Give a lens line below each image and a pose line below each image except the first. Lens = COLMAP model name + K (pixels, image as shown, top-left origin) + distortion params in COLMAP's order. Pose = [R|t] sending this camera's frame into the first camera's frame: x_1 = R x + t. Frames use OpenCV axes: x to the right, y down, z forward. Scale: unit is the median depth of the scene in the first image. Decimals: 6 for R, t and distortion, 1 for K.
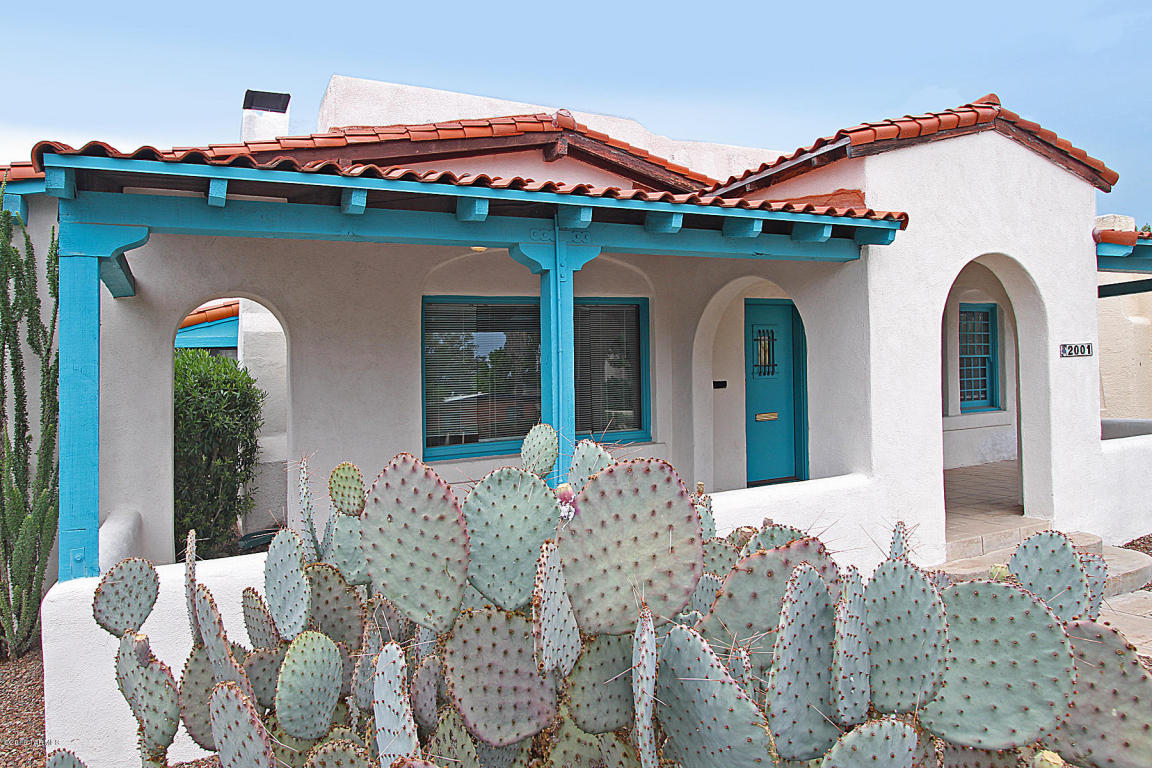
lens RADIAL K [[688.9, 0, 524.1], [0, 688.9, 387.3], [0, 0, 1]] dist [0.025675, 0.000529]
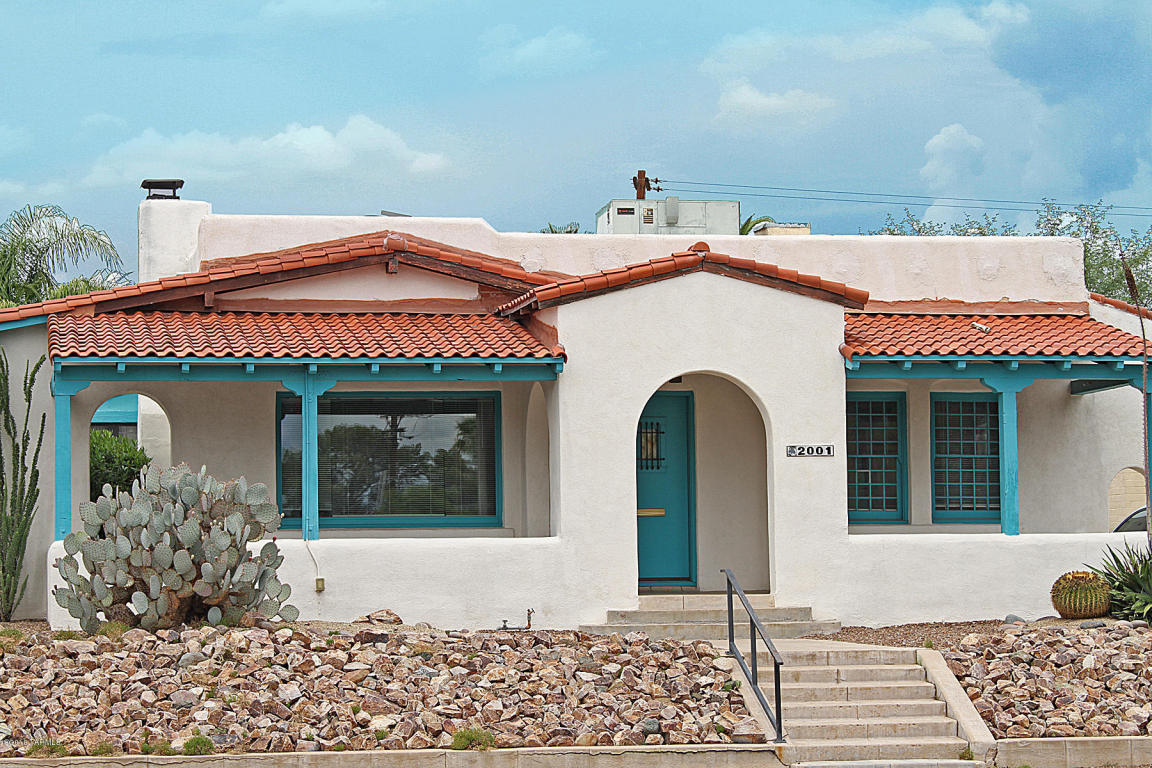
lens RADIAL K [[2653.2, 0, 576.0], [0, 2653.2, 384.0], [0, 0, 1]] dist [0.008169, 0.324658]
pose [[0.968003, 0.015094, -0.250483, 1.528943], [-0.028910, 0.998251, -0.051569, 0.073393], [0.249266, 0.057160, 0.966747, -3.347264]]
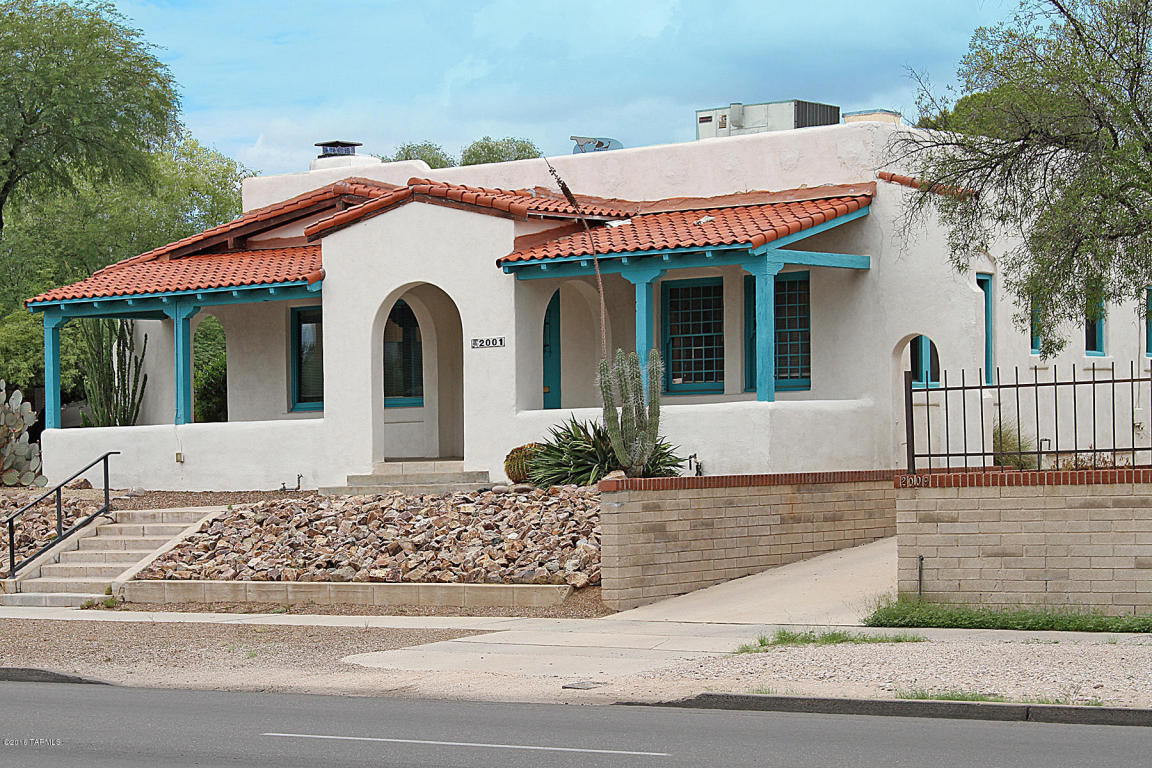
lens RADIAL K [[2669.7, 0, 575.7], [0, 2669.7, 436.5], [0, 0, 1]] dist [-0.024140, -0.039339]
pose [[0.513630, 0.027640, -0.857566, 5.502406], [0.017465, 0.998937, 0.042657, -0.091765], [0.857834, -0.036888, 0.512601, -1.589038]]
